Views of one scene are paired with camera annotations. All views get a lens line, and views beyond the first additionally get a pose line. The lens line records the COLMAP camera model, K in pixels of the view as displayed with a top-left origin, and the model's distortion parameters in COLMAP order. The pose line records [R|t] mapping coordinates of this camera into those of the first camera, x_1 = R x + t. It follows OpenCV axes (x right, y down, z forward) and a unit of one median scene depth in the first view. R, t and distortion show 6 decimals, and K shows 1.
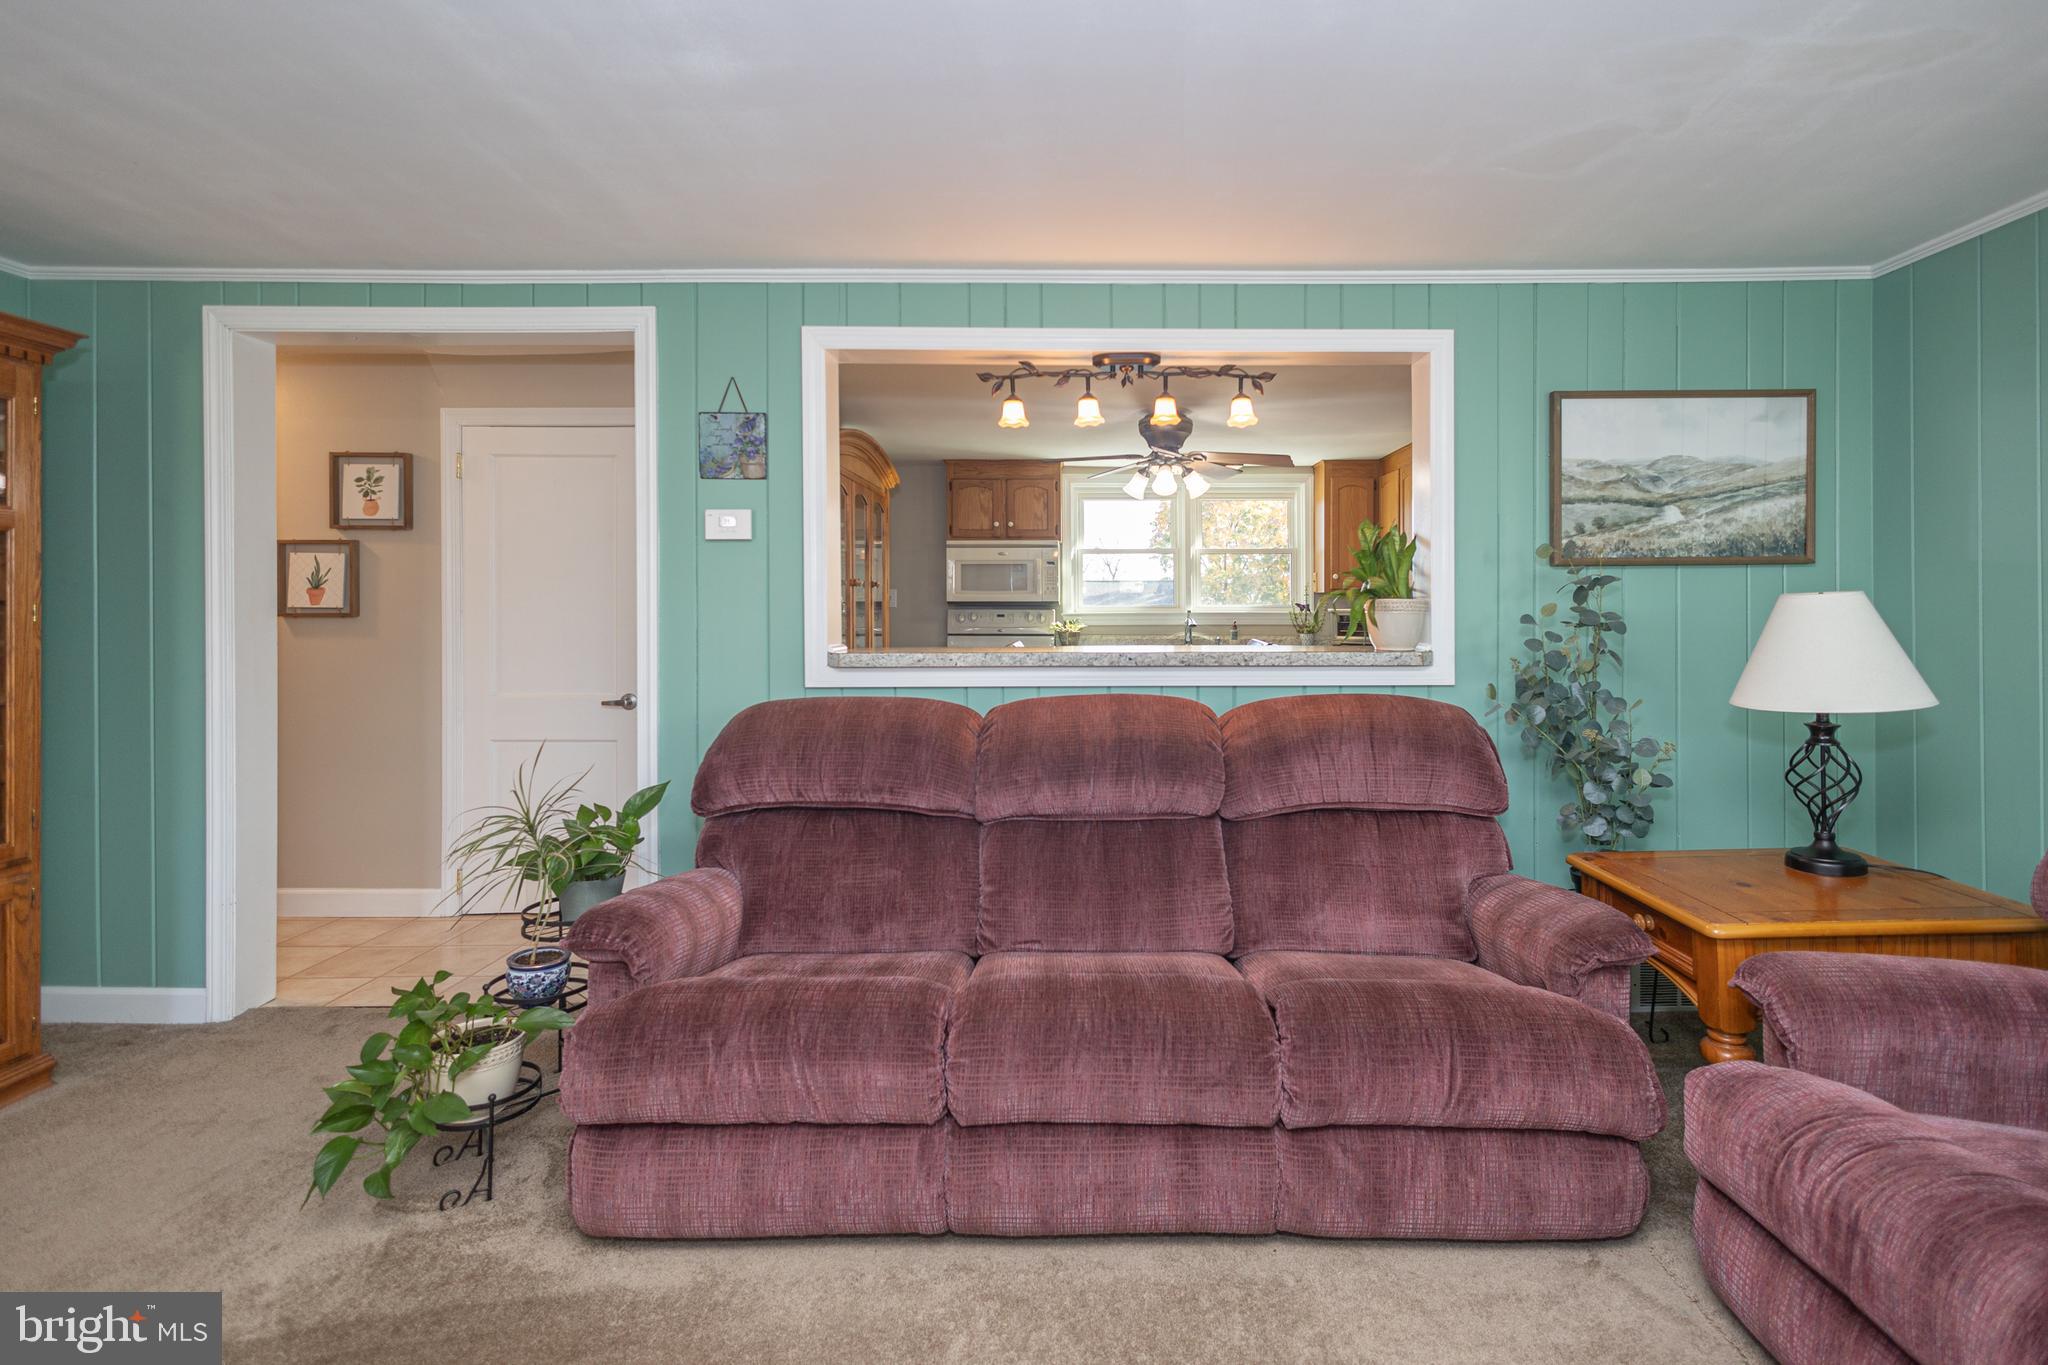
lens RADIAL K [[957.7, 0, 1023.9], [0, 957.7, 613.7], [0, 0, 1]] dist [0.008883, -0.000712]
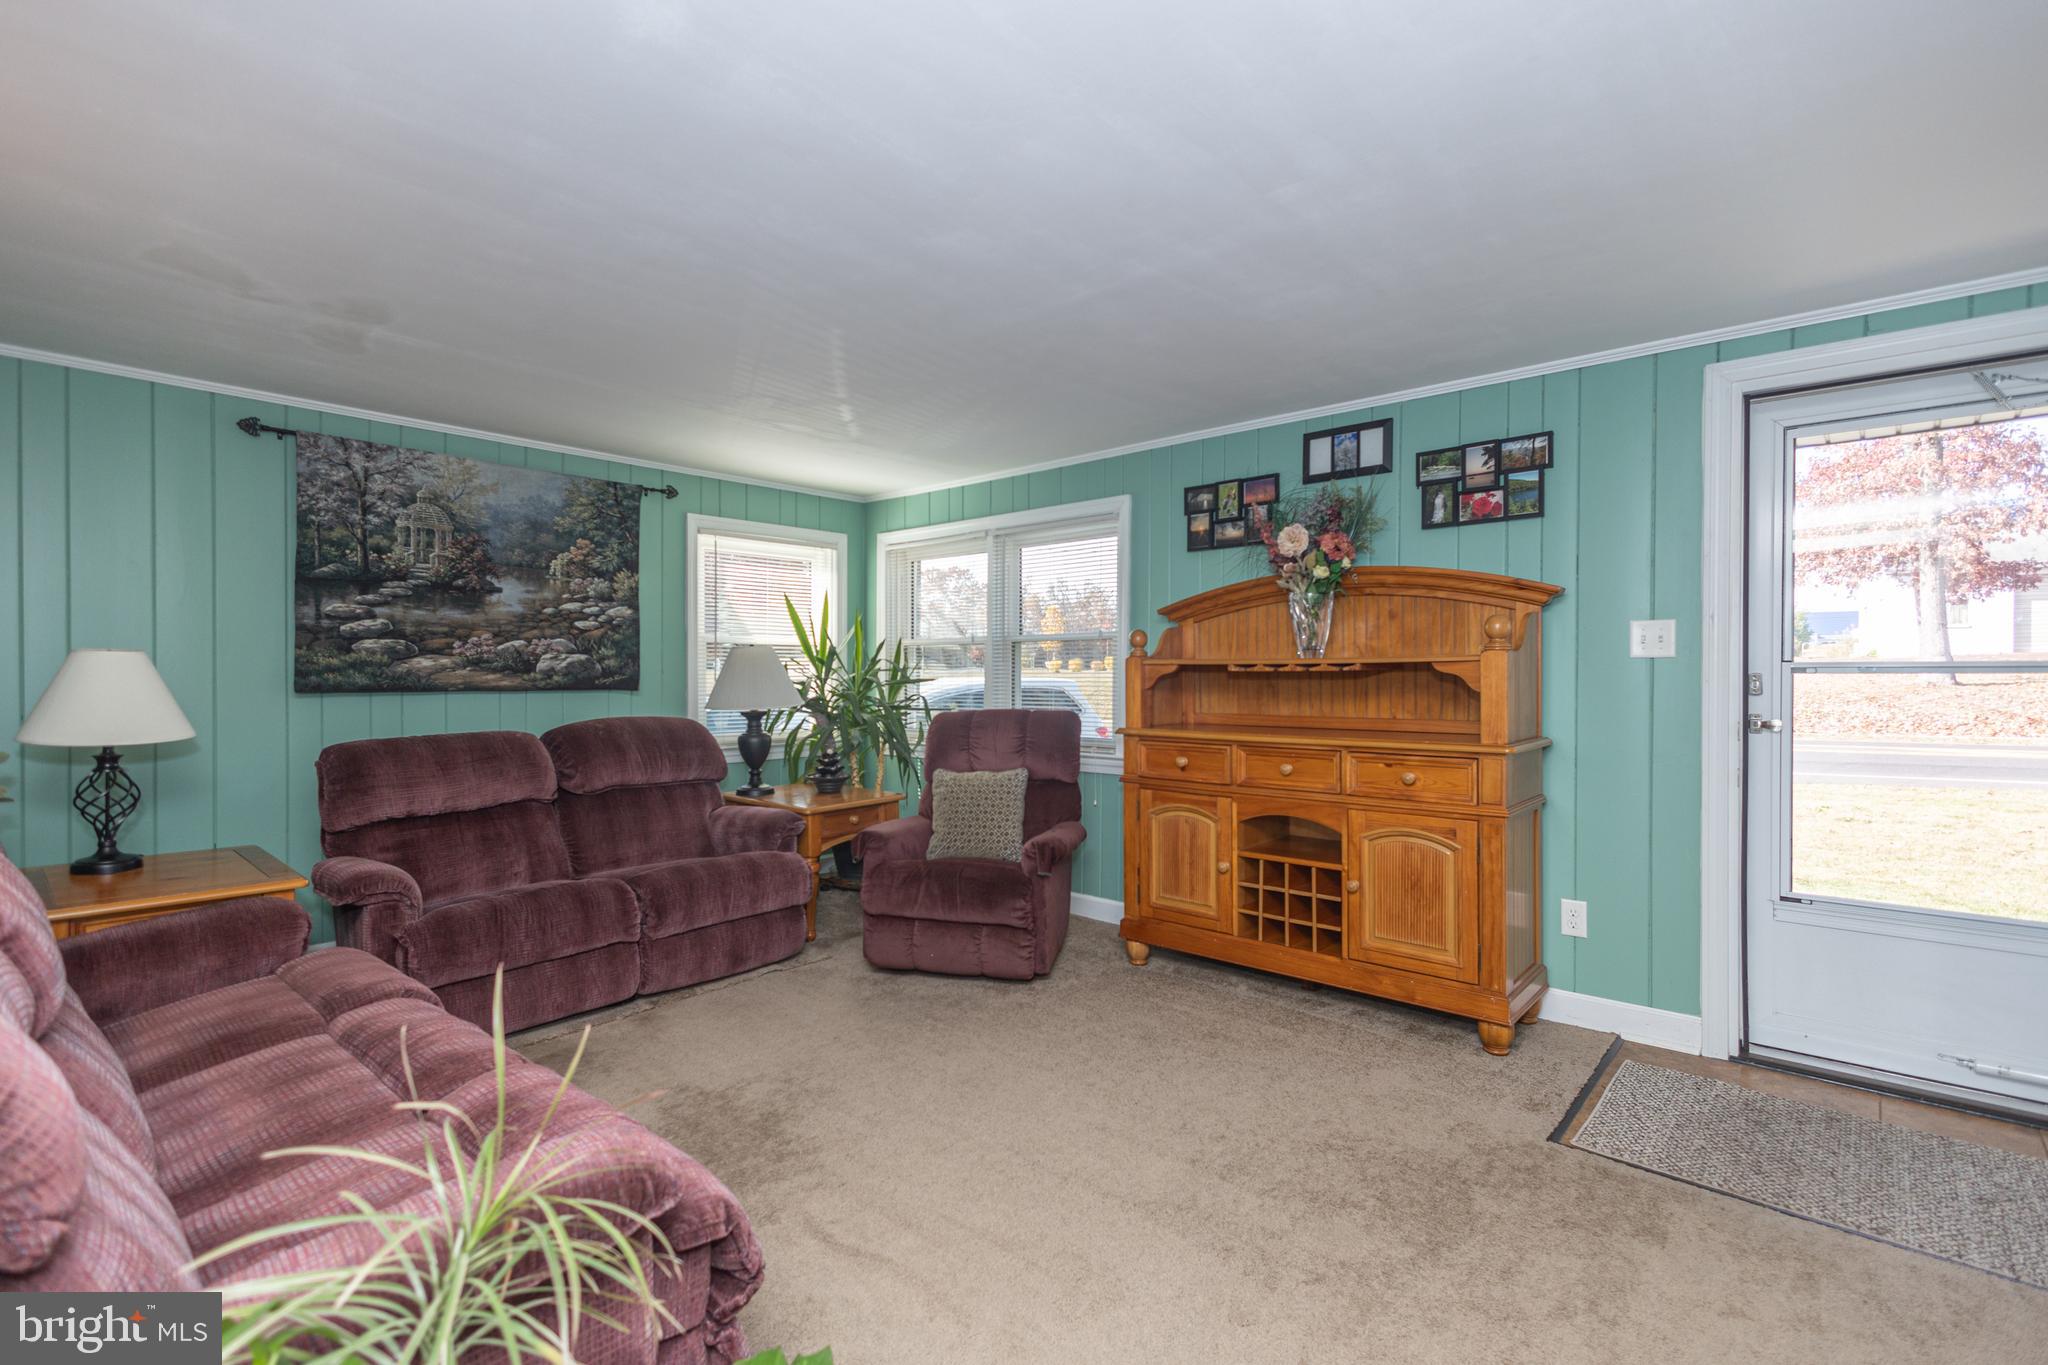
lens RADIAL K [[957.7, 0, 1007.7], [0, 957.7, 680.4], [0, 0, 1]] dist [0.008883, -0.000712]
pose [[-0.738923, -0.006796, 0.673755, -0.753470], [-0.005450, 0.999977, 0.004110, 0.004642], [-0.673768, -0.000635, -0.738943, 0.975315]]
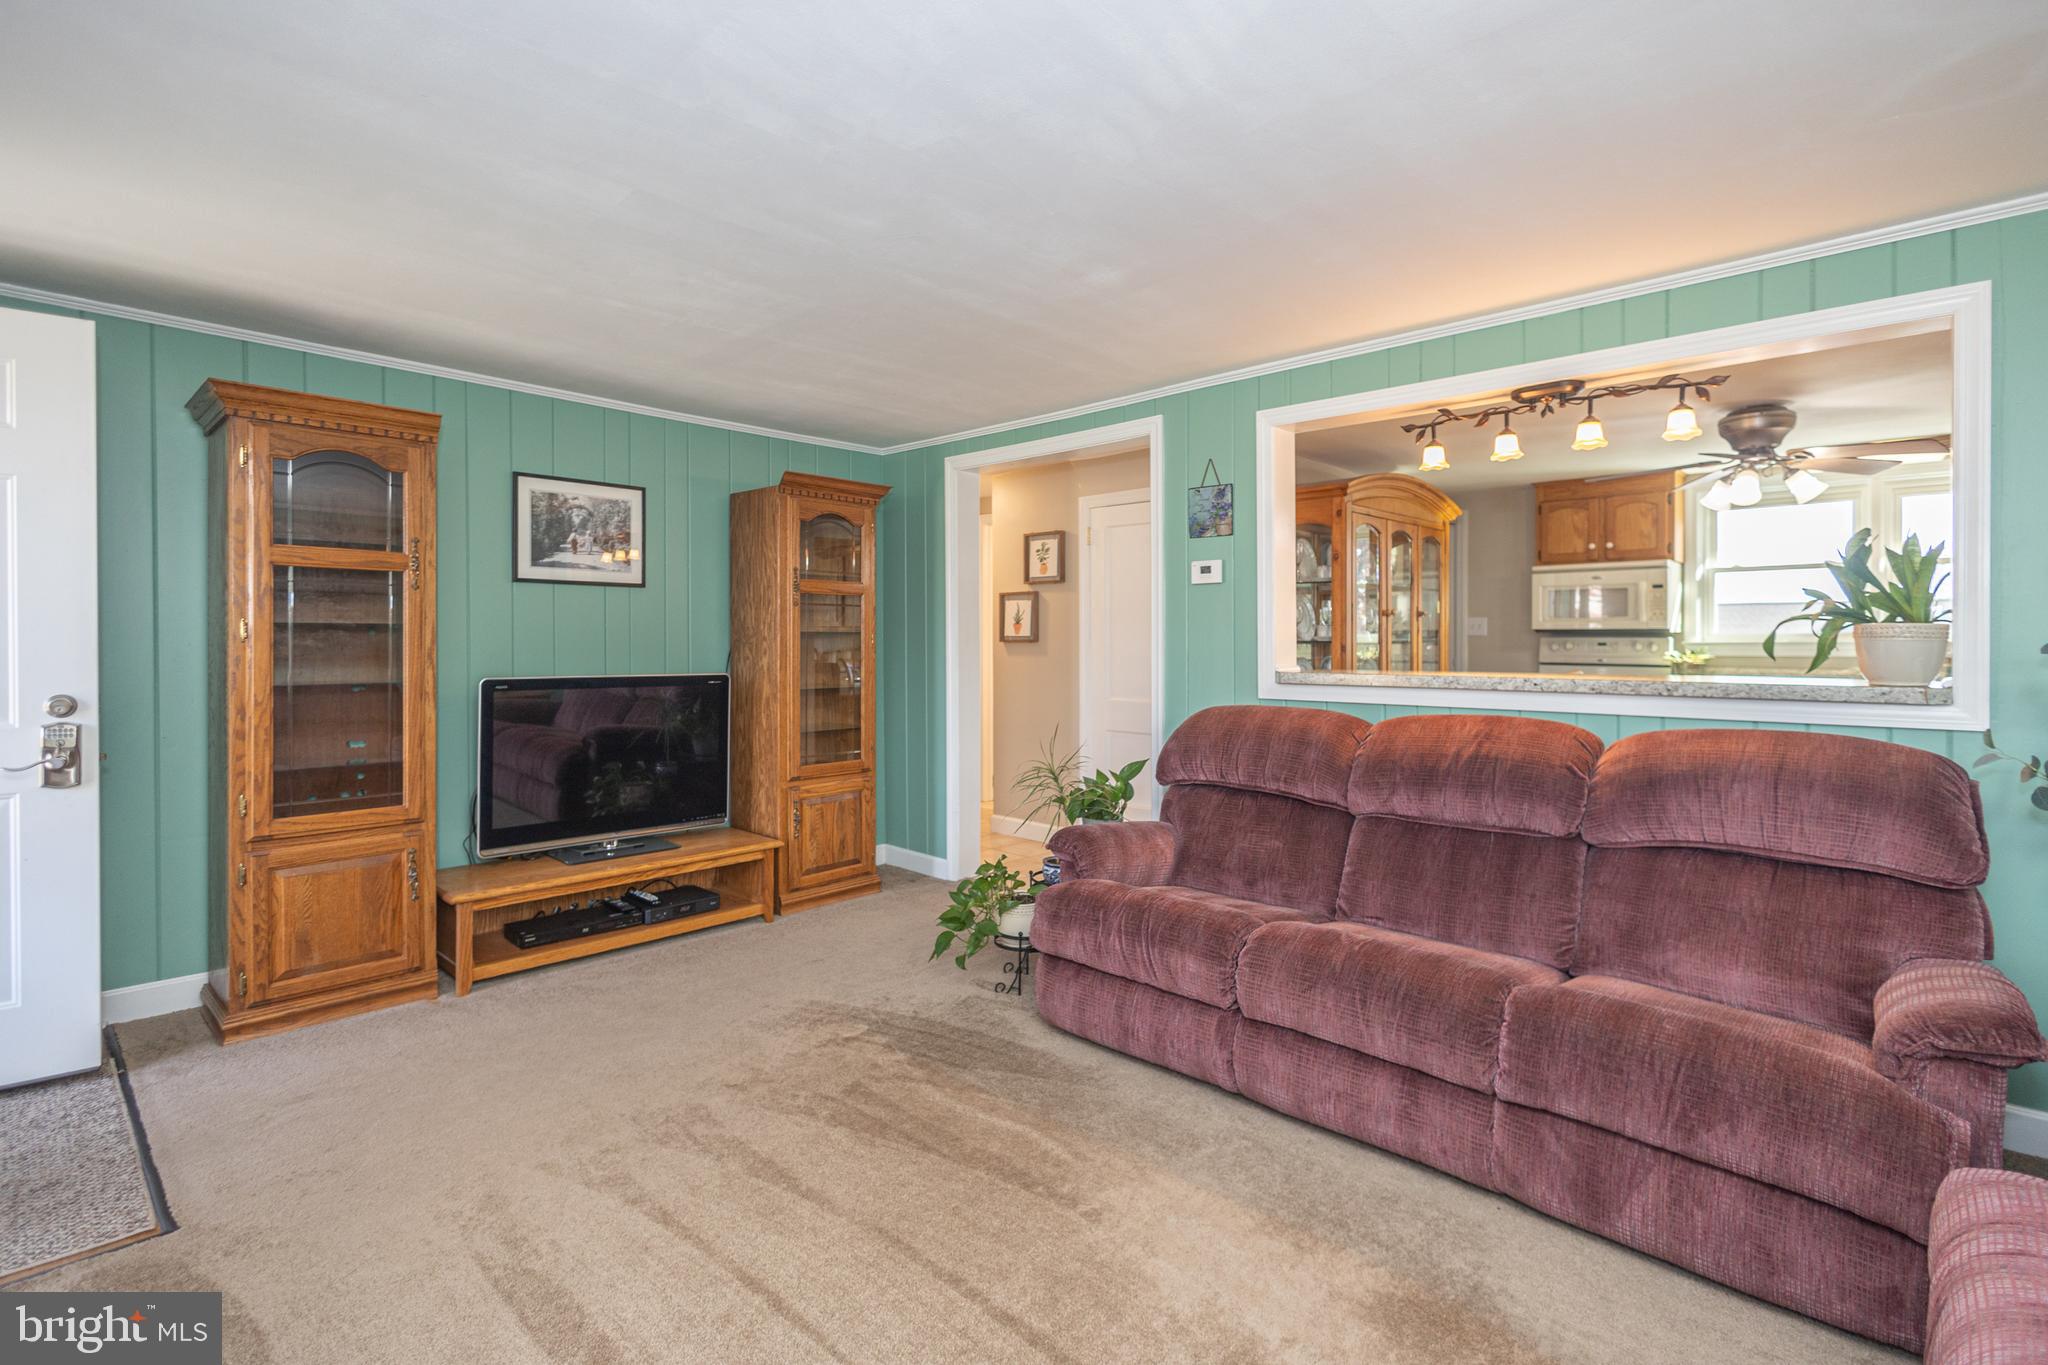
lens RADIAL K [[957.7, 0, 1022.4], [0, 957.7, 665.2], [0, 0, 1]] dist [0.008883, -0.000712]
pose [[0.720434, 0.019763, -0.693242, 0.479539], [-0.003184, 0.999678, 0.025190, 0.002377], [0.693516, -0.015940, 0.720265, -0.139748]]
